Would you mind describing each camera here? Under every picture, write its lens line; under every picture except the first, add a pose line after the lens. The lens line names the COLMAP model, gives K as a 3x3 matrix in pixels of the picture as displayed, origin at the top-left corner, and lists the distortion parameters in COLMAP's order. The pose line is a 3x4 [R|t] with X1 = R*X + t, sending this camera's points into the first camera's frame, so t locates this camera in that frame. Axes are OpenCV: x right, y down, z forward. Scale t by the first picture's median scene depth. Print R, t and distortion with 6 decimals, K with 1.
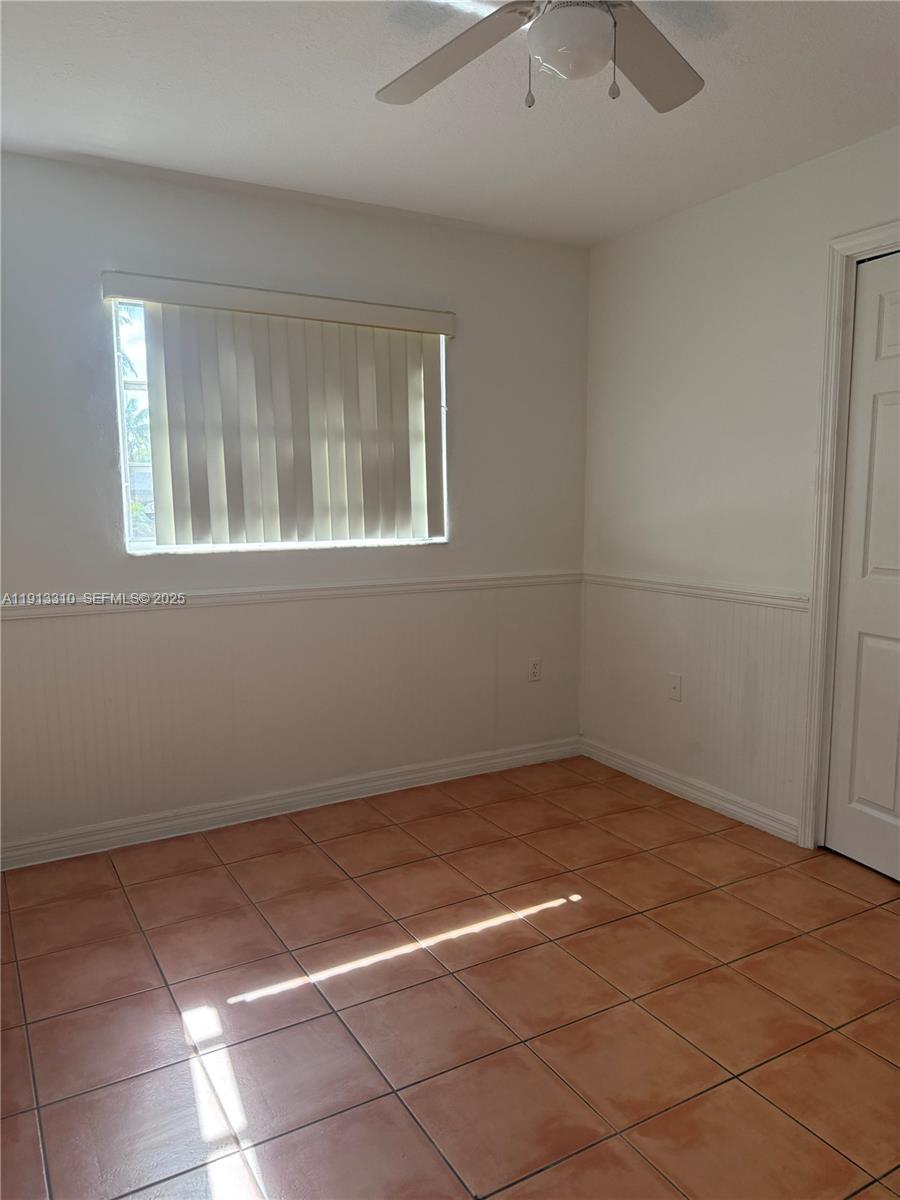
lens RADIAL K [[861.1, 0, 450.0], [0, 861.1, 600.0], [0, 0, 1]] dist [0.163349, -0.246522]
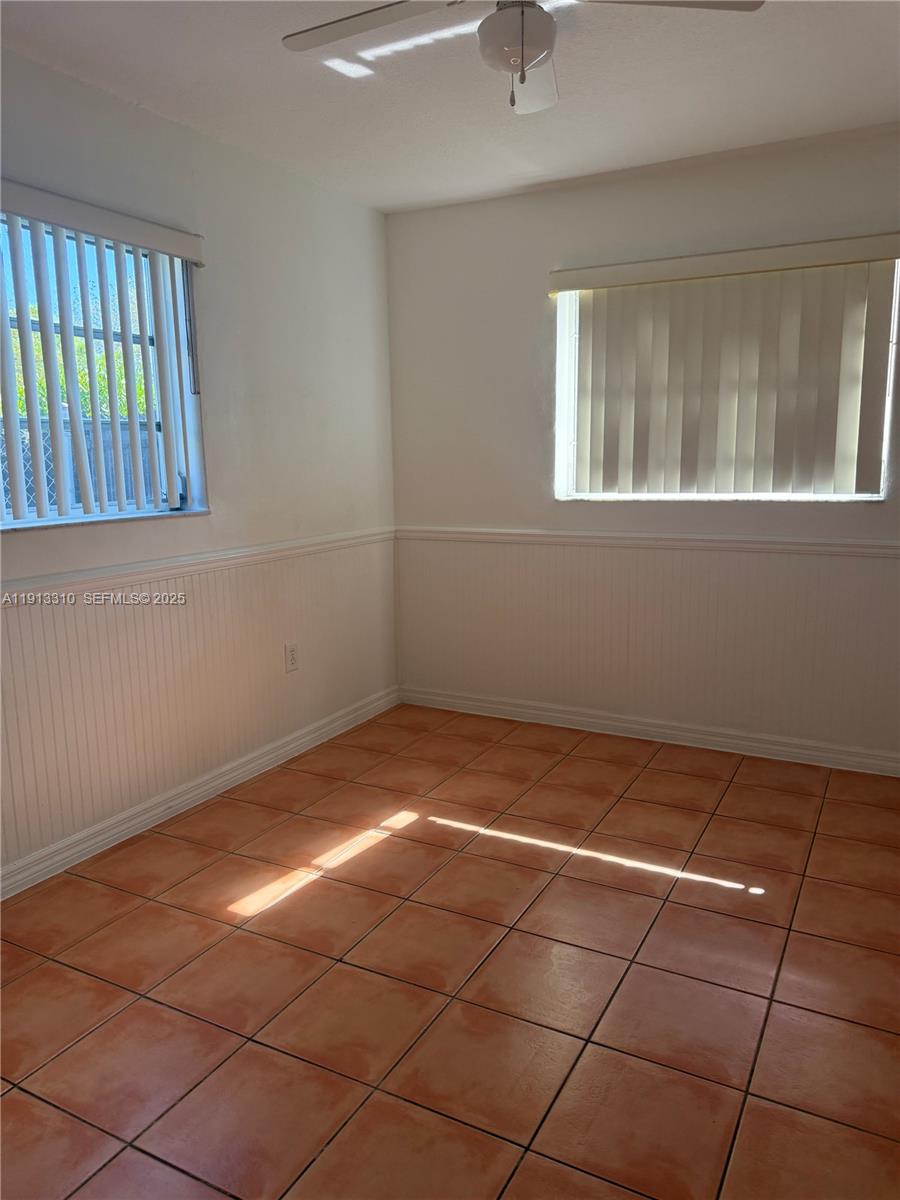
lens RADIAL K [[861.1, 0, 450.0], [0, 861.1, 600.0], [0, 0, 1]] dist [0.163349, -0.246522]
pose [[0.527176, 0.141318, -0.837923, 0.589330], [-0.092022, 0.989770, 0.109032, -0.028105], [0.844759, 0.019629, 0.534787, 0.189379]]
